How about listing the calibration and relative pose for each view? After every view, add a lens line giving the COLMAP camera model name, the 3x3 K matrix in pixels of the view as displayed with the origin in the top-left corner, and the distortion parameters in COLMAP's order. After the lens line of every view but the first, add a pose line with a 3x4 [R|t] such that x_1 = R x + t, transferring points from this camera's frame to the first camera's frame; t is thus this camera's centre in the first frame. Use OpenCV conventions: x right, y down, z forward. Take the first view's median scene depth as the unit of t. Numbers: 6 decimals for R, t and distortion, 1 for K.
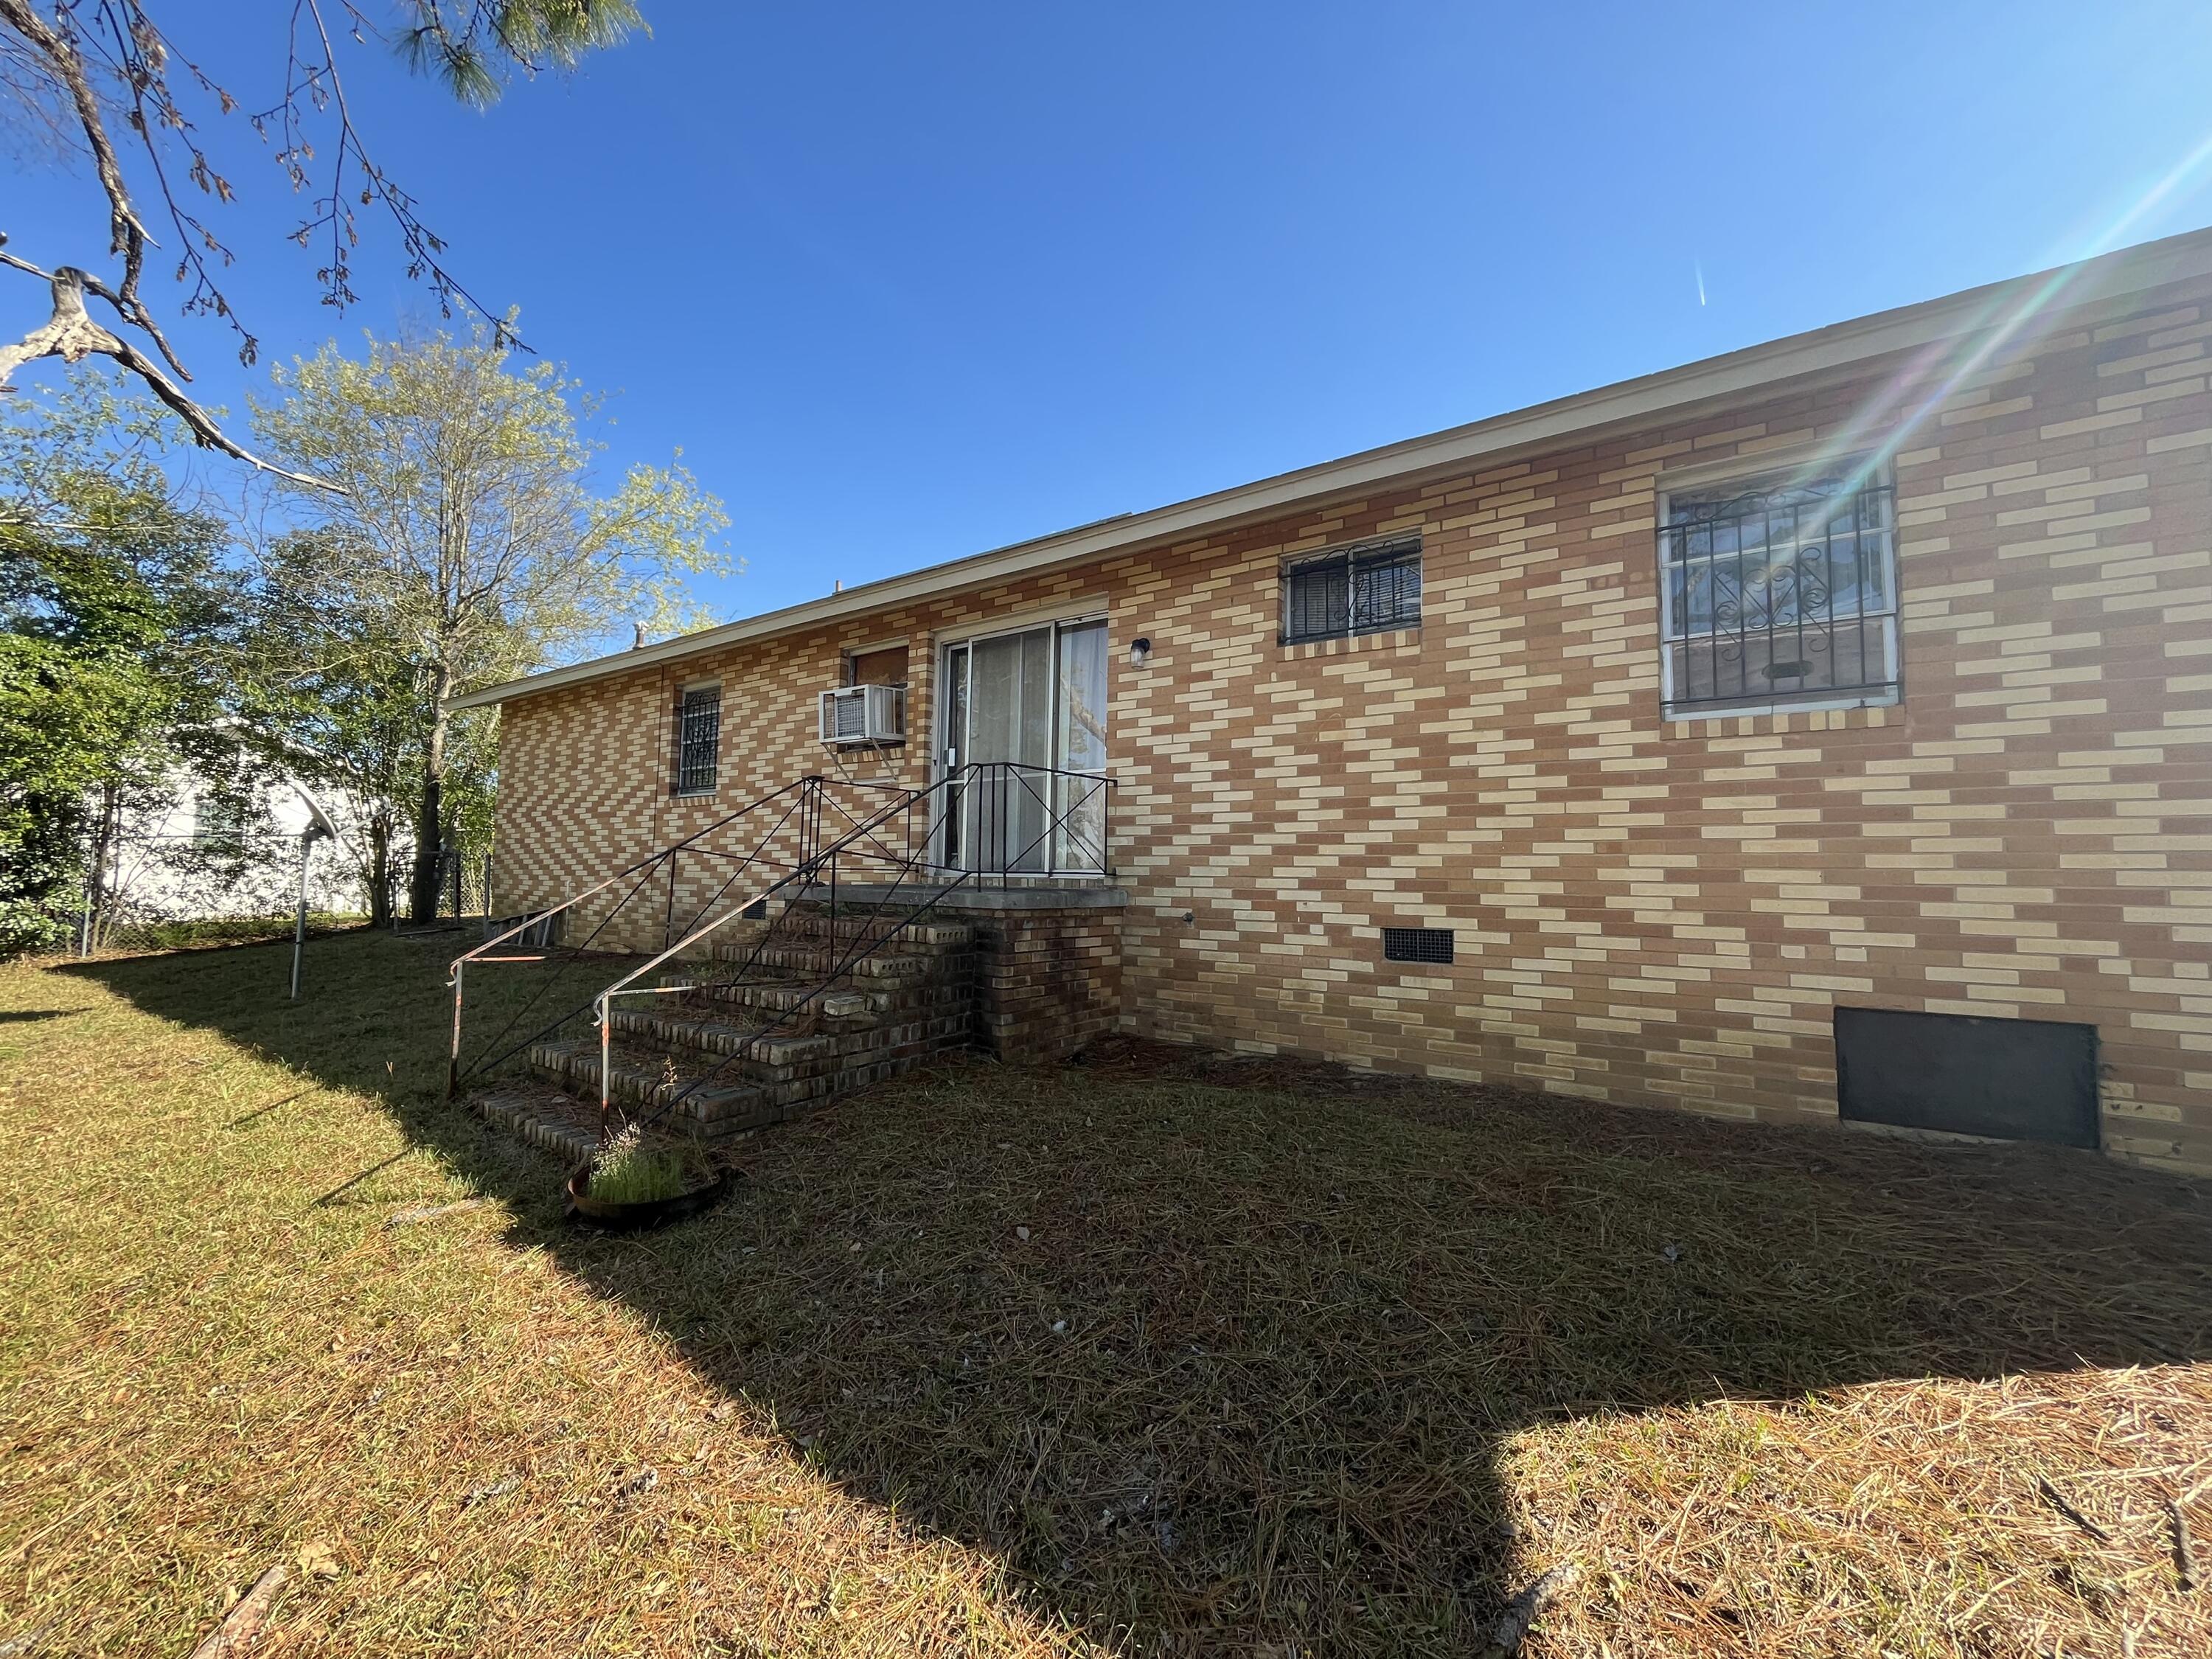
lens RADIAL K [[899.5, 0, 1127.4], [0, 899.5, 840.1], [0, 0, 1]] dist [-0.002122, -0.001350]
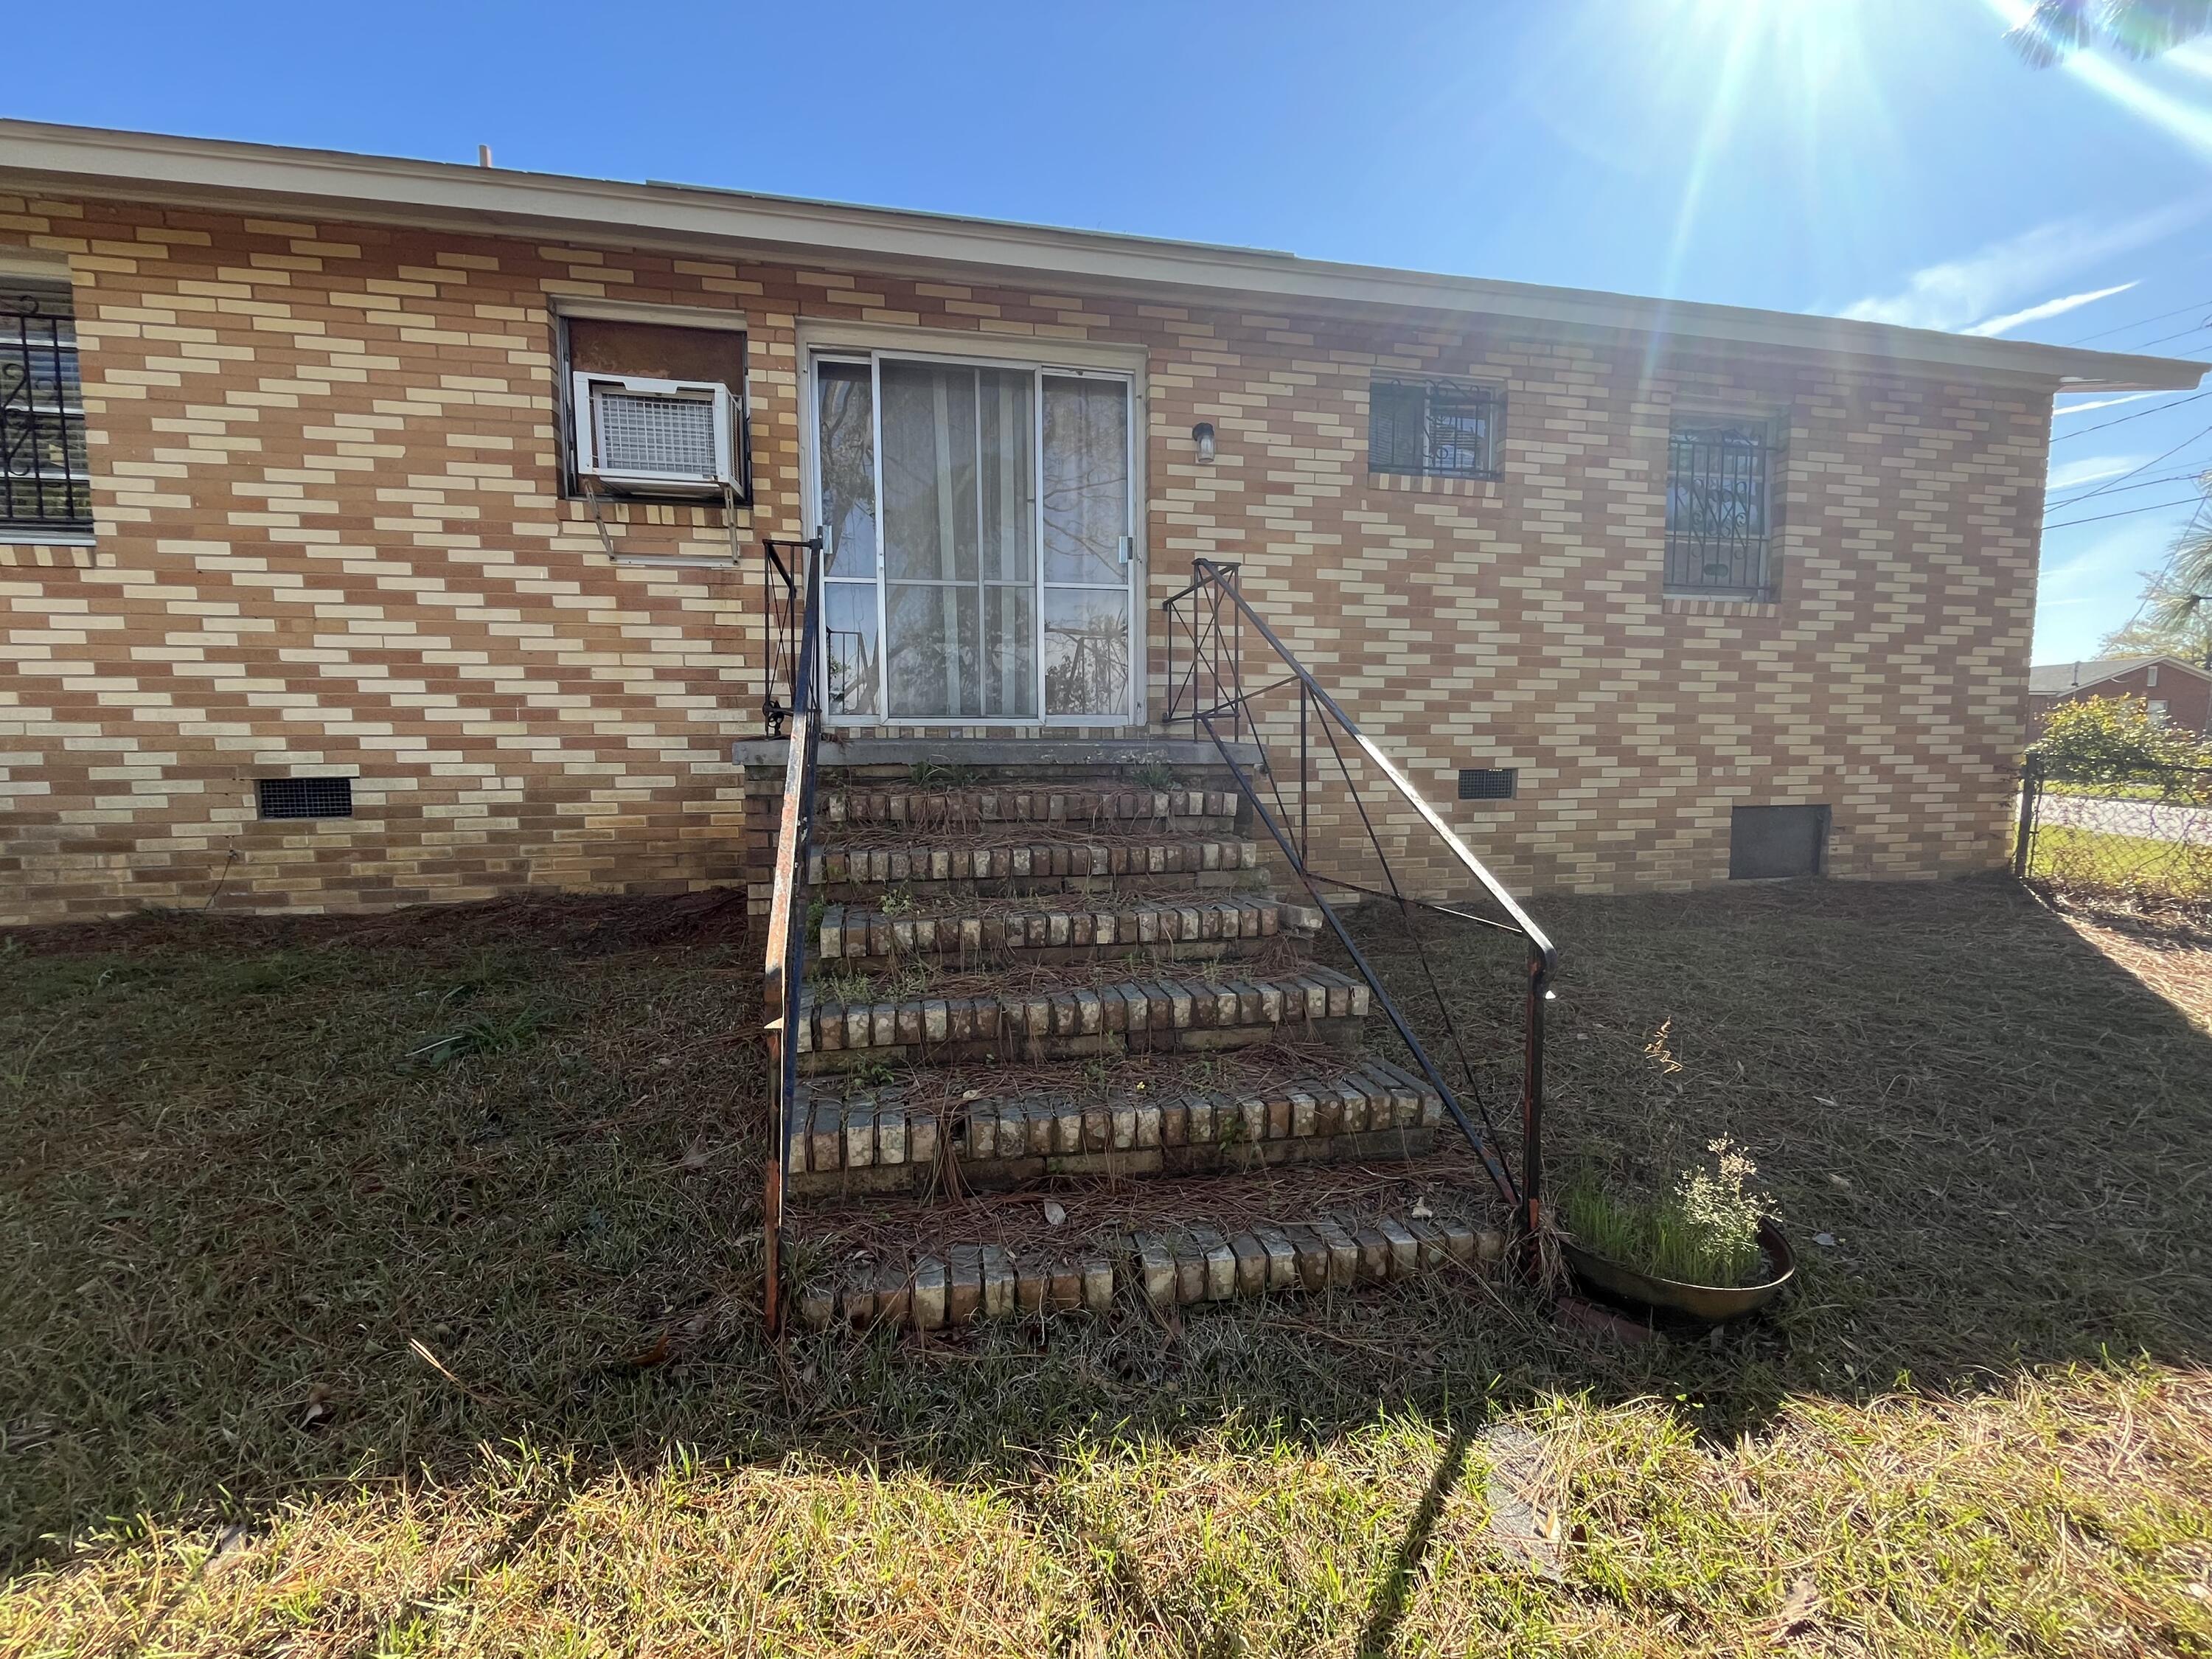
lens RADIAL K [[899.5, 0, 1115.1], [0, 899.5, 824.1], [0, 0, 1]] dist [-0.002122, -0.001350]
pose [[0.686507, -0.091906, 0.721291, -0.756833], [-0.023723, 0.988621, 0.148548, 0.012559], [-0.726736, -0.119091, 0.676515, 0.556482]]
